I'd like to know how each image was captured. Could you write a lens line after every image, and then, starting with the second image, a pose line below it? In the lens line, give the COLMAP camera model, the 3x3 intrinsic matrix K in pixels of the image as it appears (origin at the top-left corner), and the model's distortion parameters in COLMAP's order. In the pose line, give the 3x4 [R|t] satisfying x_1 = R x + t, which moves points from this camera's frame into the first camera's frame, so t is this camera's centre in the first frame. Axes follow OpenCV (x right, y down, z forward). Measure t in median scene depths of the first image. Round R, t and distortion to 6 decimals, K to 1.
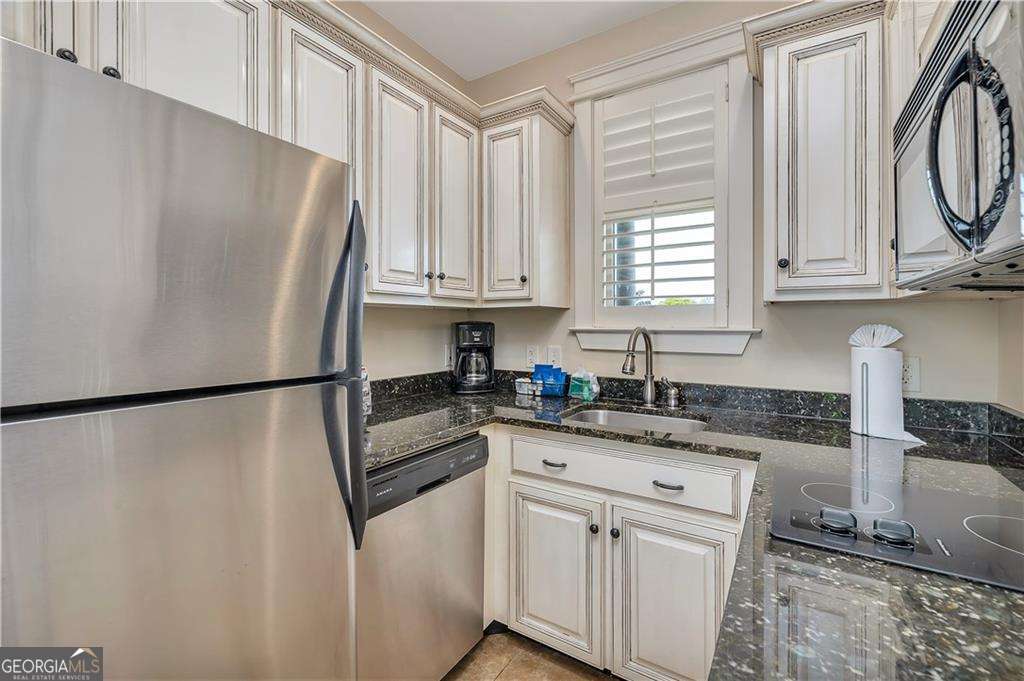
lens RADIAL K [[439.0, 0, 500.2], [0, 439.0, 322.3], [0, 0, 1]] dist [-0.001267, -0.000064]
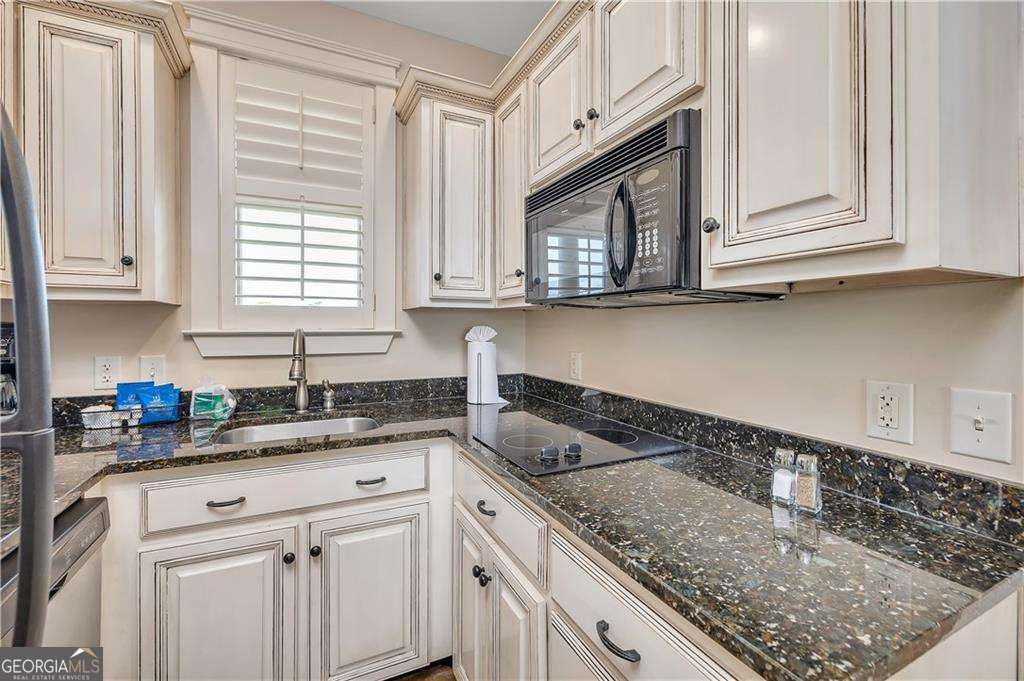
lens RADIAL K [[439.0, 0, 499.3], [0, 439.0, 329.4], [0, 0, 1]] dist [-0.001267, -0.000064]
pose [[0.528247, -0.010325, 0.849028, -0.240093], [-0.003744, 0.999888, 0.014489, -0.003350], [-0.849083, -0.010832, 0.528149, 0.139209]]
